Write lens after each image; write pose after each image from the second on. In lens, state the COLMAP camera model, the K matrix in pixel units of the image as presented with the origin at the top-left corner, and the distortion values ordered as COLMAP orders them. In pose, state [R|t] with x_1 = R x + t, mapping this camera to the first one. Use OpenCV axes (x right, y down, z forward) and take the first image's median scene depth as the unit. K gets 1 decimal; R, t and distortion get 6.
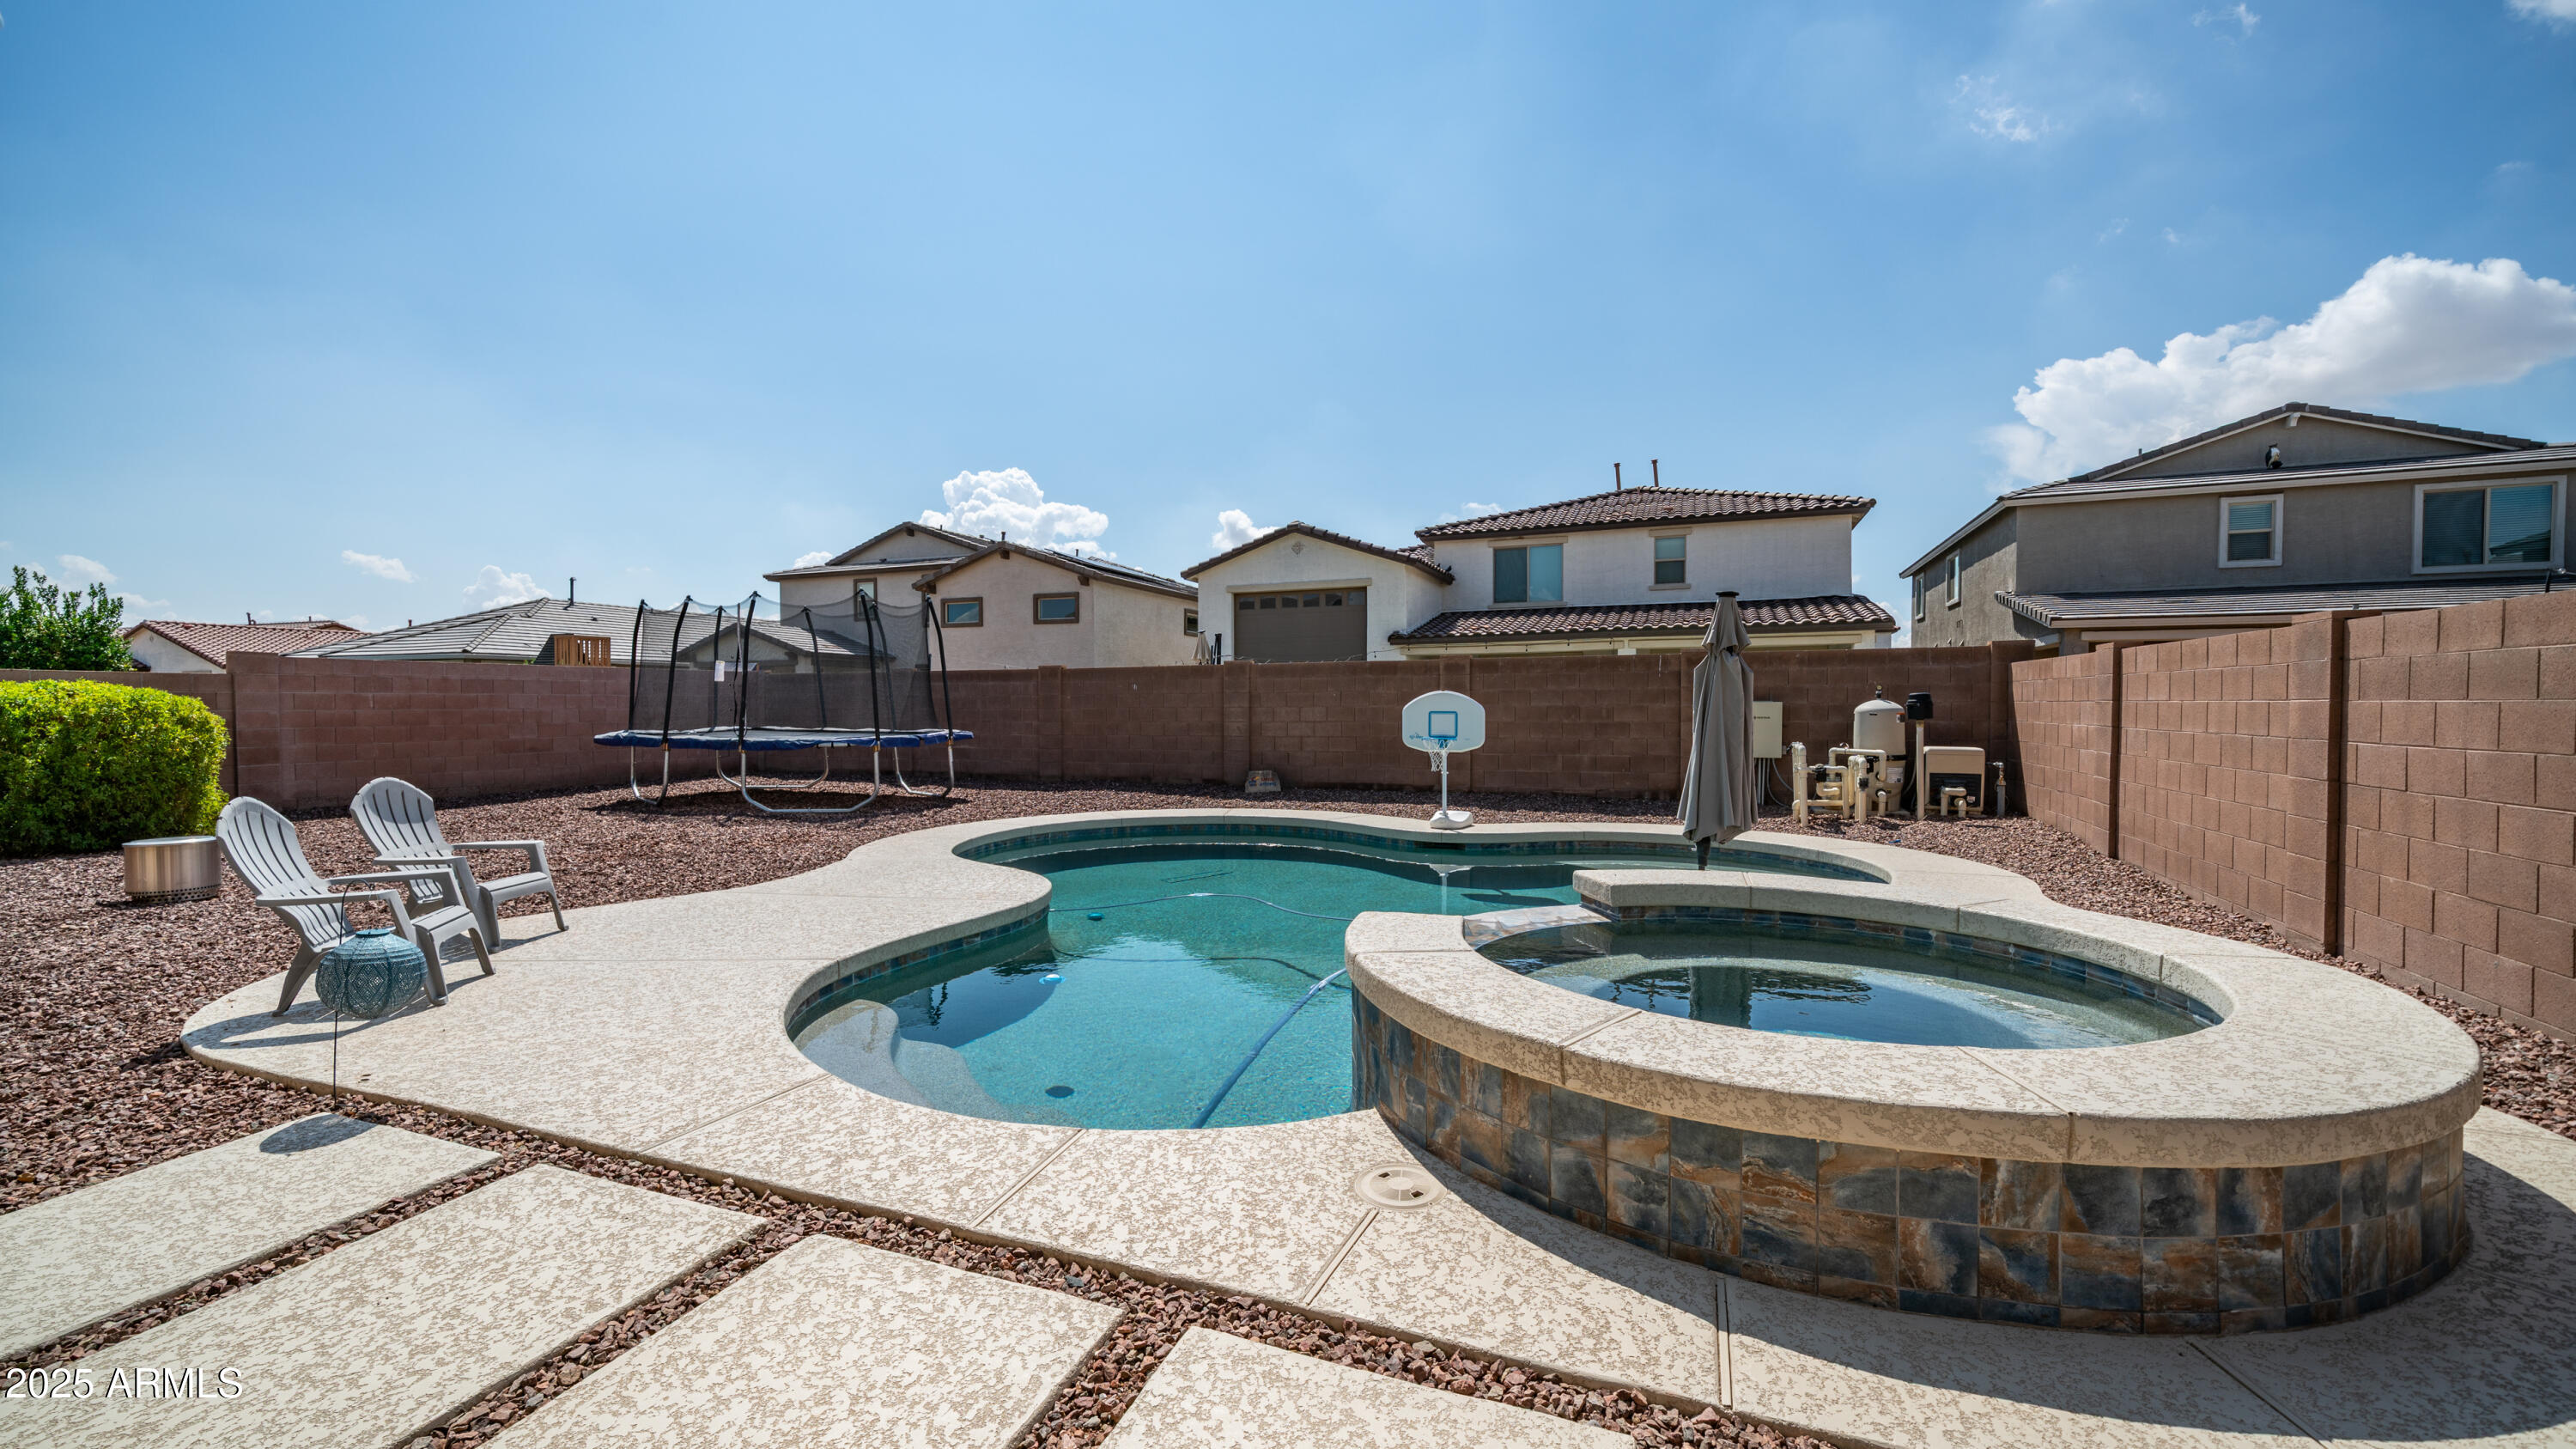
lens RADIAL K [[1036.1, 0, 1278.1], [0, 1036.1, 719.2], [0, 0, 1]] dist [-0.009367, 0.001095]
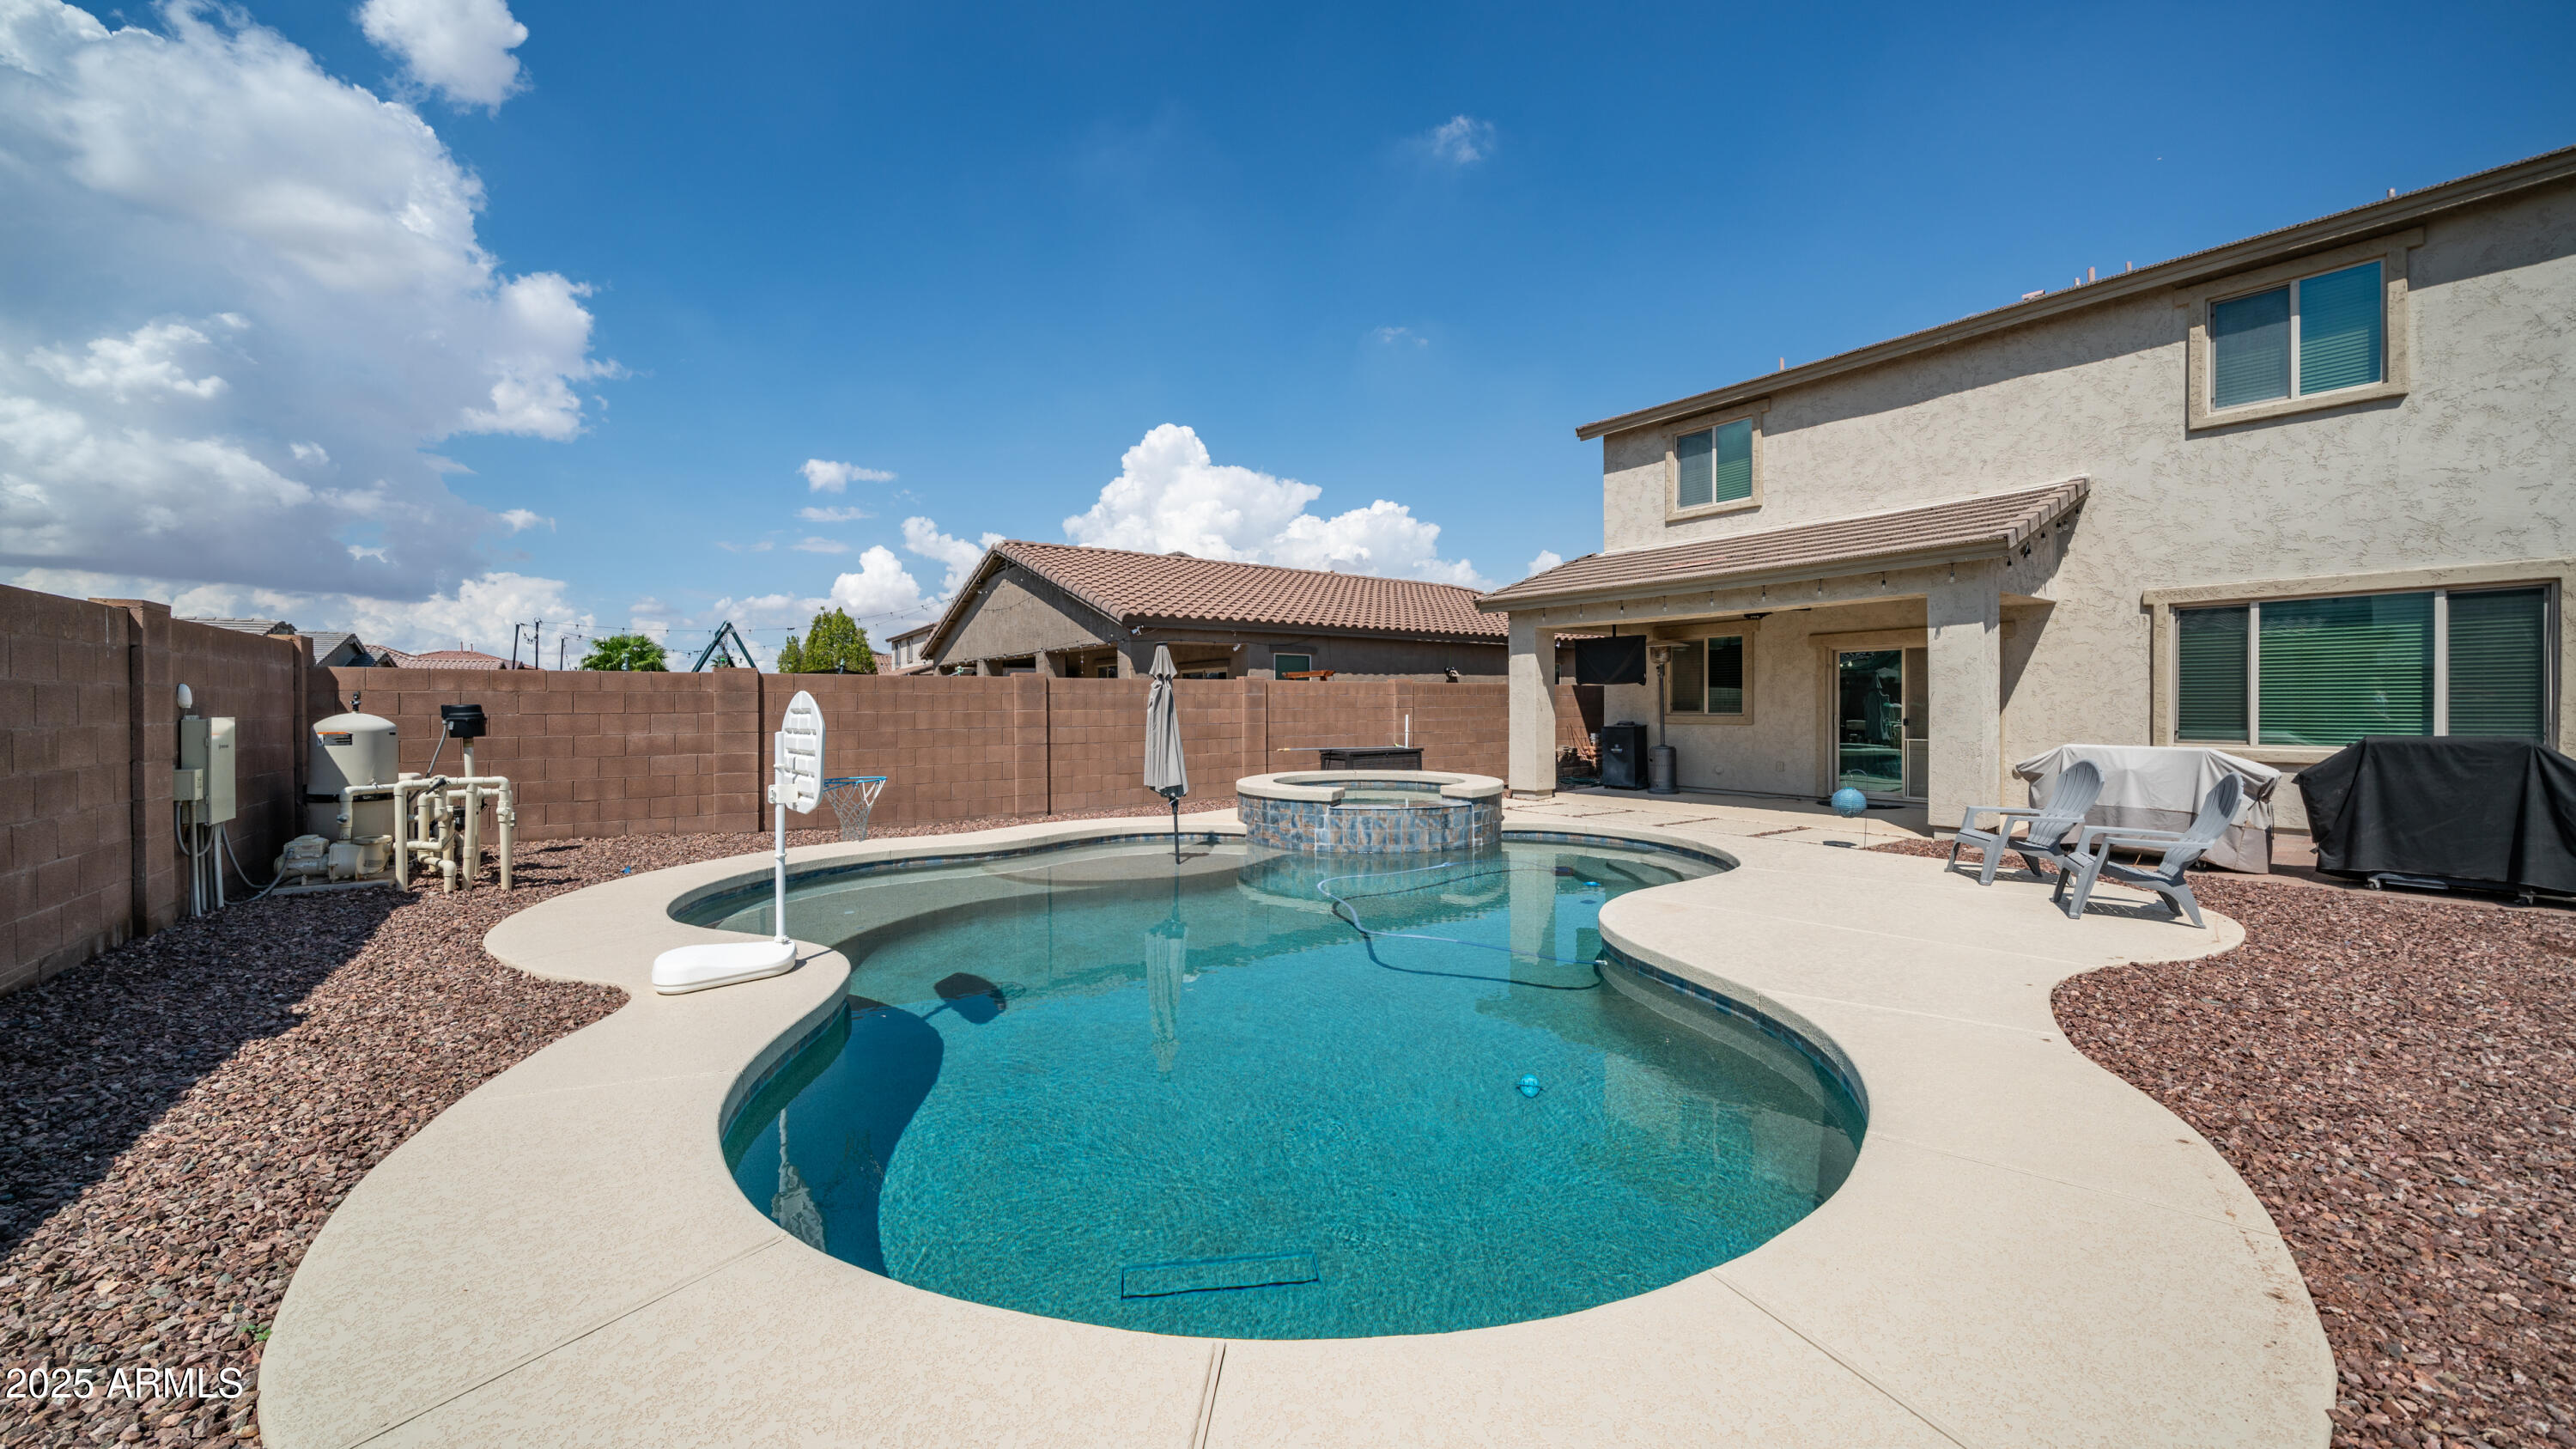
lens RADIAL K [[915.8, 0, 1286.6], [0, 915.8, 711.3], [0, 0, 1]] dist [-0.002733, -0.001084]
pose [[-0.841367, 0.005857, 0.540433, -0.251390], [0.016790, 0.999742, 0.015305, -0.016656], [-0.540204, 0.021951, -0.841248, 1.034179]]
